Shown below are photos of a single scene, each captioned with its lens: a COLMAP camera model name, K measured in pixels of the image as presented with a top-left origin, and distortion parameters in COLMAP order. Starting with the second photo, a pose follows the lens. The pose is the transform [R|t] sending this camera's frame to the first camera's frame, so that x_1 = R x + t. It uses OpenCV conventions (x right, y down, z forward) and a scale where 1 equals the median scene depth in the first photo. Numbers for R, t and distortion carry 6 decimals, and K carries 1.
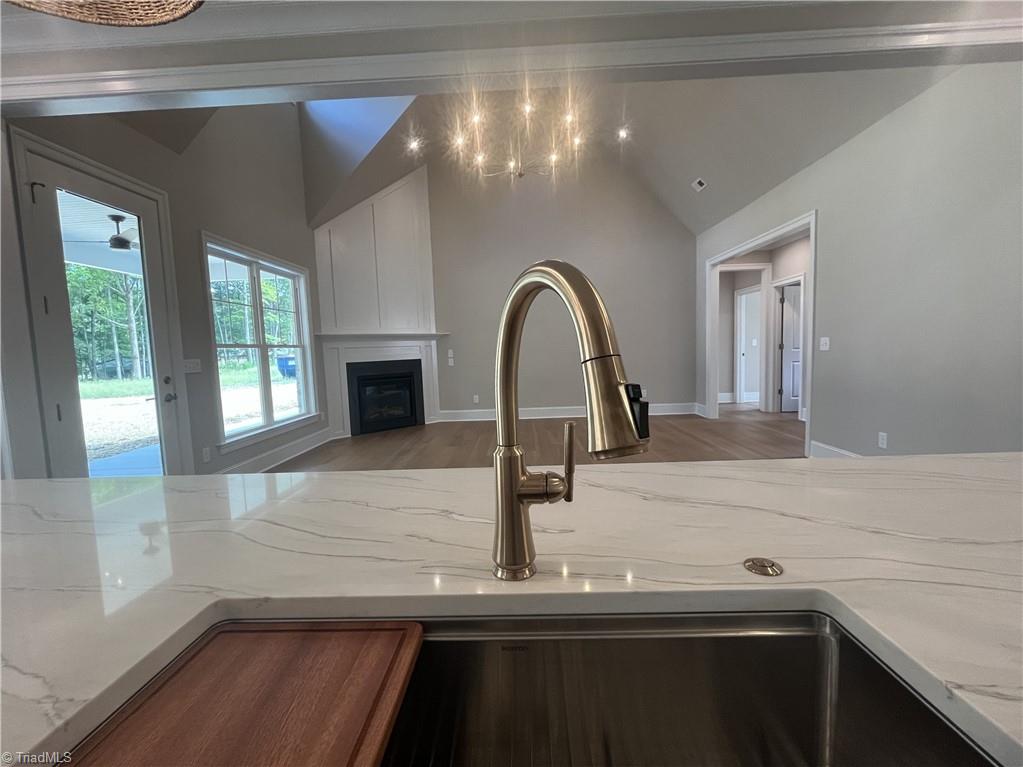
lens RADIAL K [[450.4, 0, 511.5], [0, 450.4, 383.5], [0, 0, 1]] dist [0.000087, -0.000079]
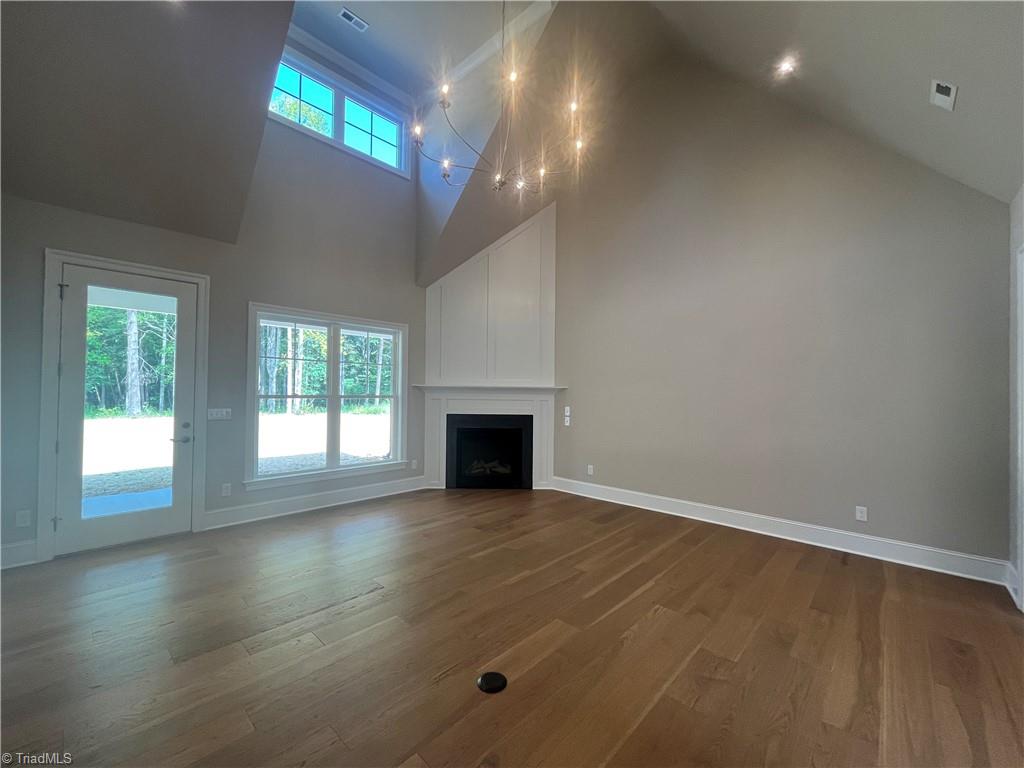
lens RADIAL K [[417.2, 0, 512.0], [0, 417.2, 384.0], [0, 0, 1]] dist [0.000244, -0.000379]
pose [[0.749559, 0.036732, -0.660917, 0.352069], [-0.093664, 0.994298, -0.050967, -0.077831], [0.655277, 0.100107, 0.748726, 0.385440]]
